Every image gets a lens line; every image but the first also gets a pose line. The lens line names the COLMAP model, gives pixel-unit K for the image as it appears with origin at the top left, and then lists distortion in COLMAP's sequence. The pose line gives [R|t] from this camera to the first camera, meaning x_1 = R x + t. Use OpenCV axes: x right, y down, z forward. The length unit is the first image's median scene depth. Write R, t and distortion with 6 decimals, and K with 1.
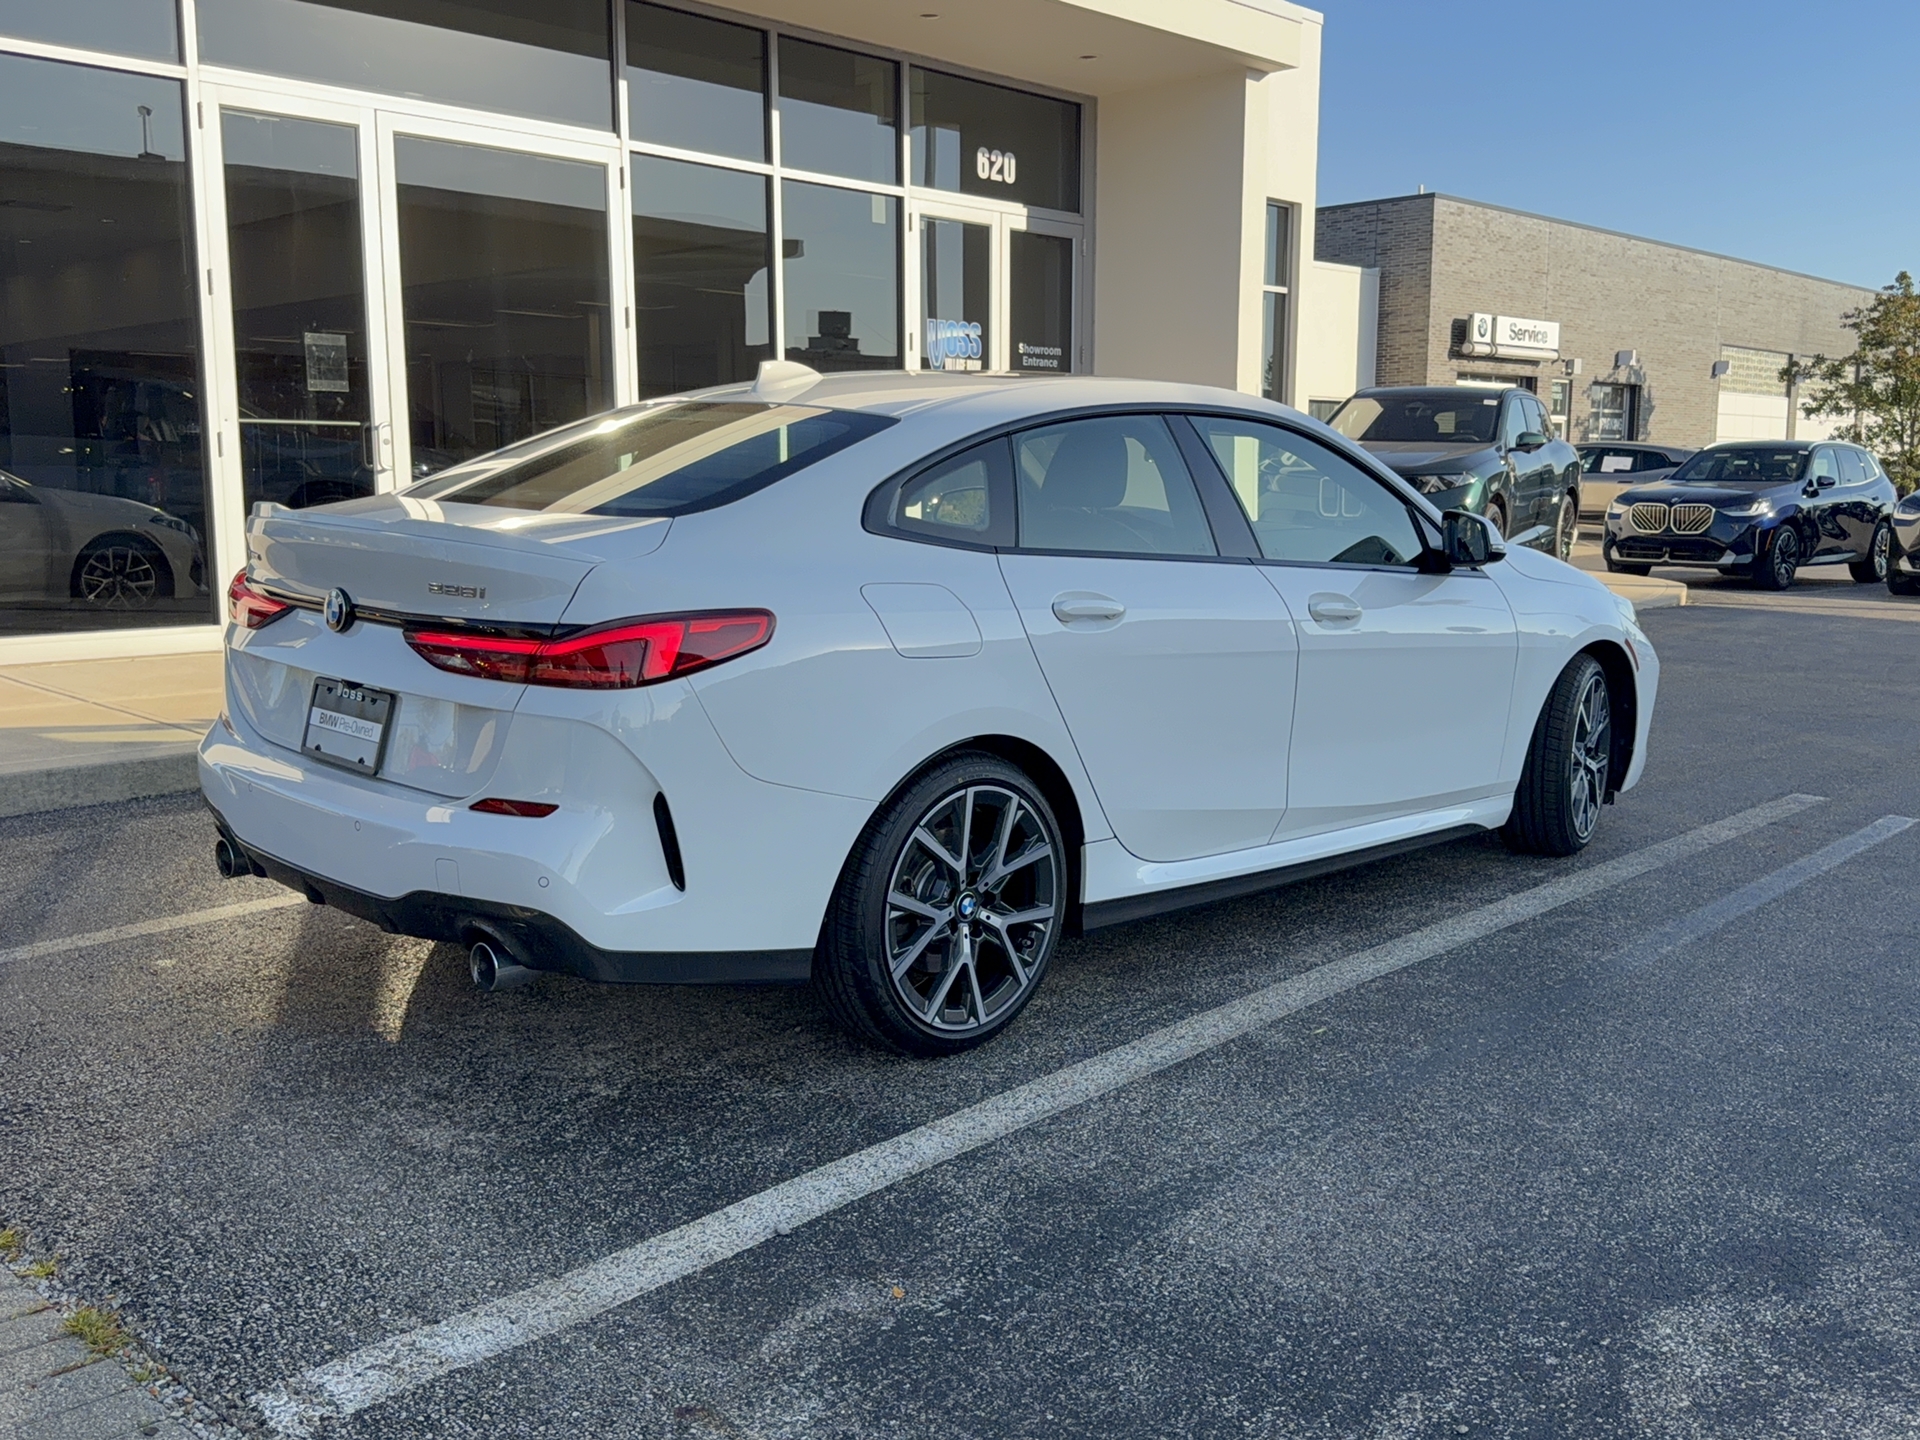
lens RADIAL K [[1735.7, 0, 960.0], [0, 1735.7, 720.0], [0, 0, 1]] dist [0.192611, -0.396032]
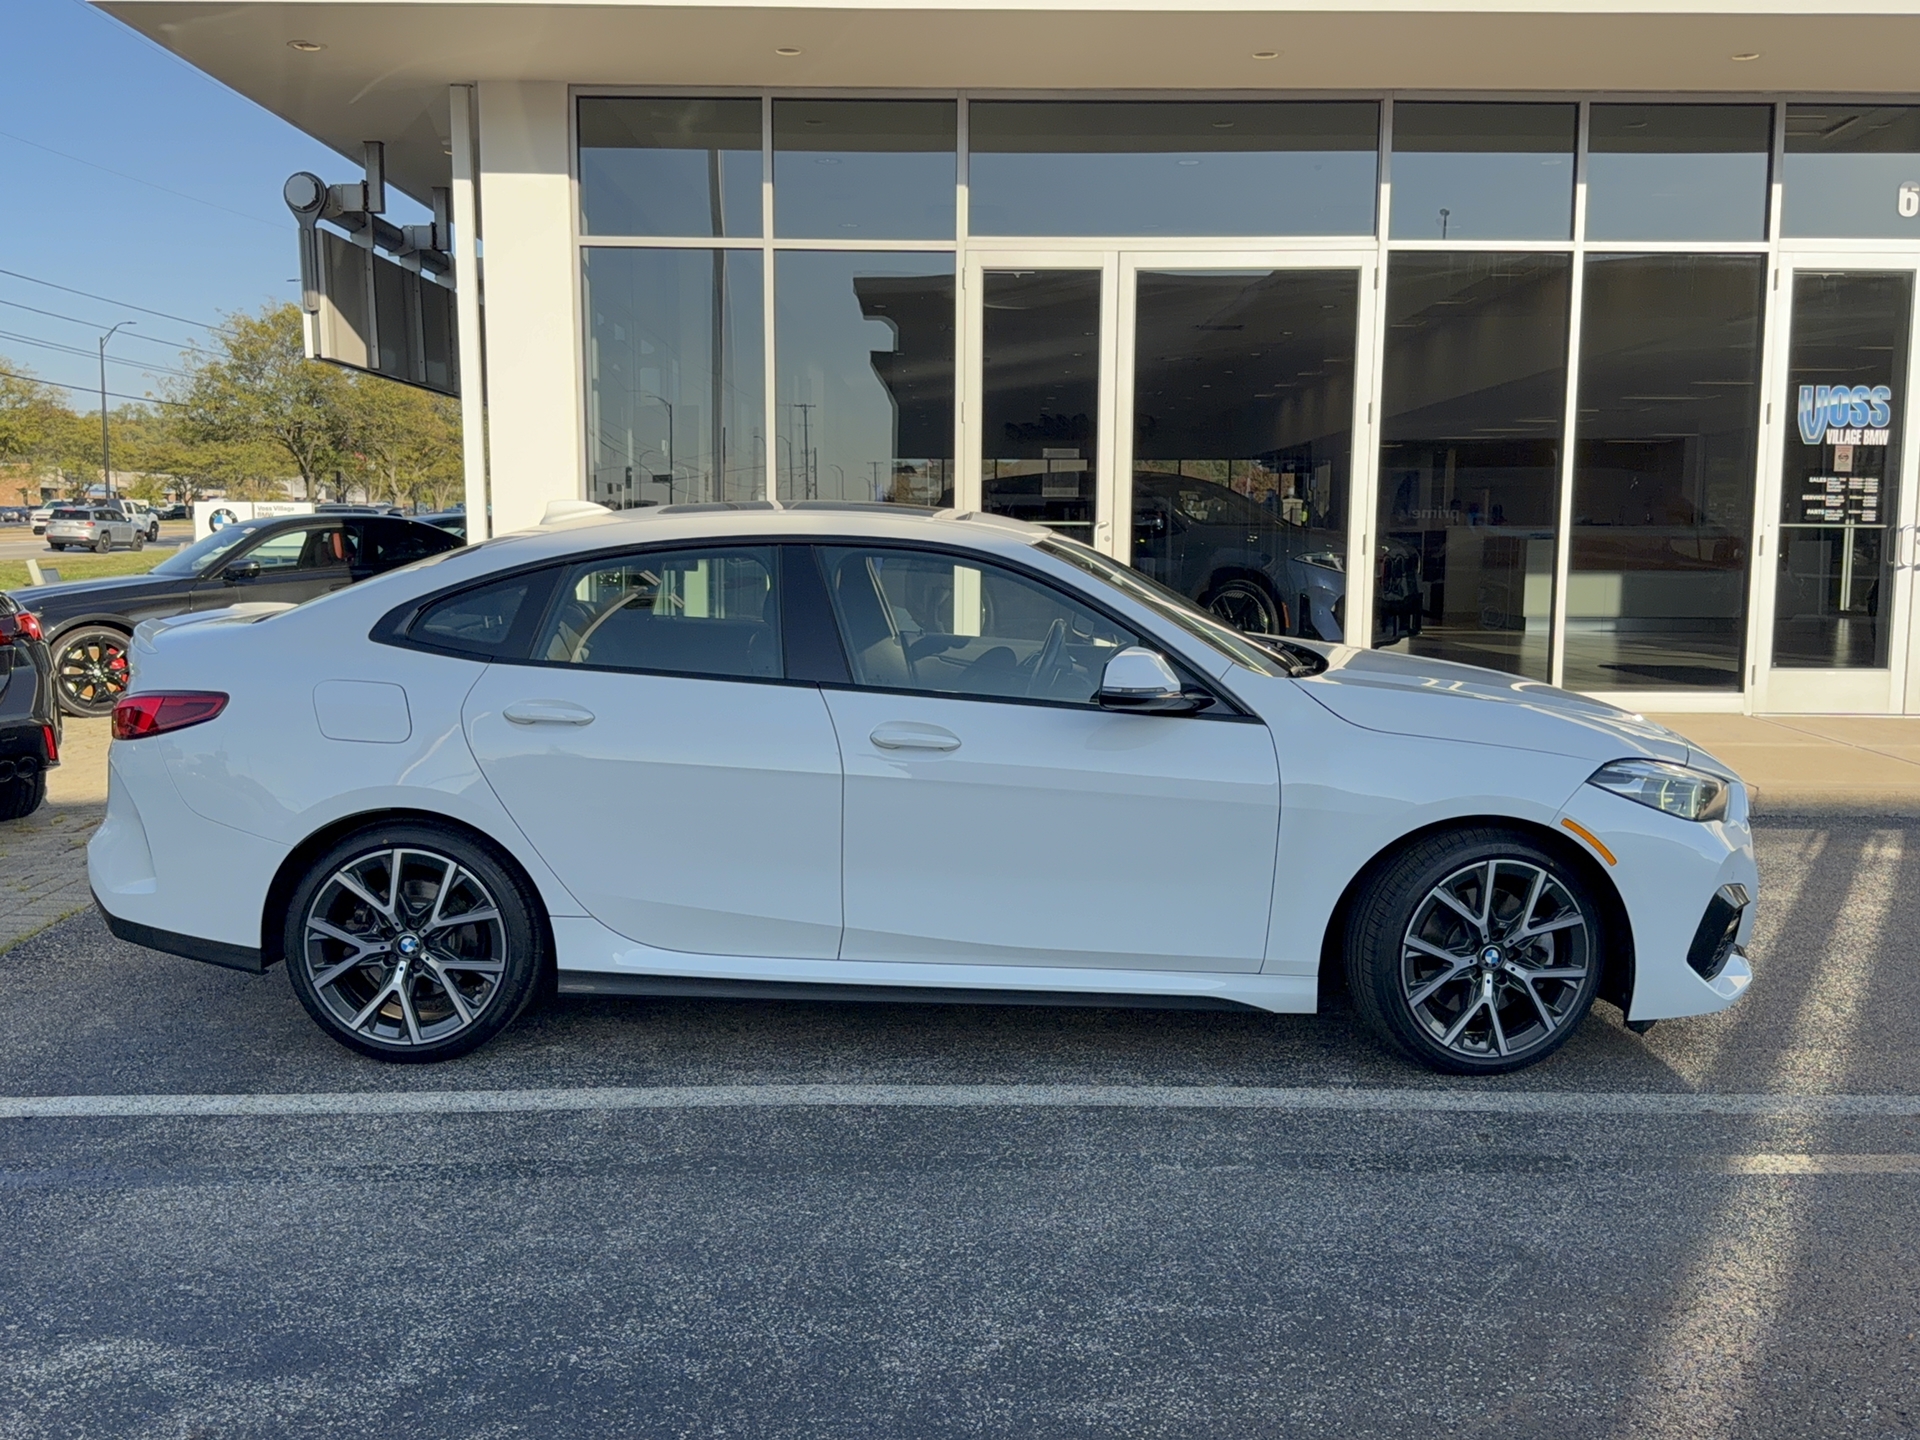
lens RADIAL K [[1735.7, 0, 960.0], [0, 1735.7, 720.0], [0, 0, 1]] dist [0.192611, -0.396032]
pose [[0.689295, 0.080200, -0.720028, 1.061461], [-0.106852, 0.994239, 0.008451, -0.095195], [0.716558, 0.071111, 0.693893, 0.366317]]
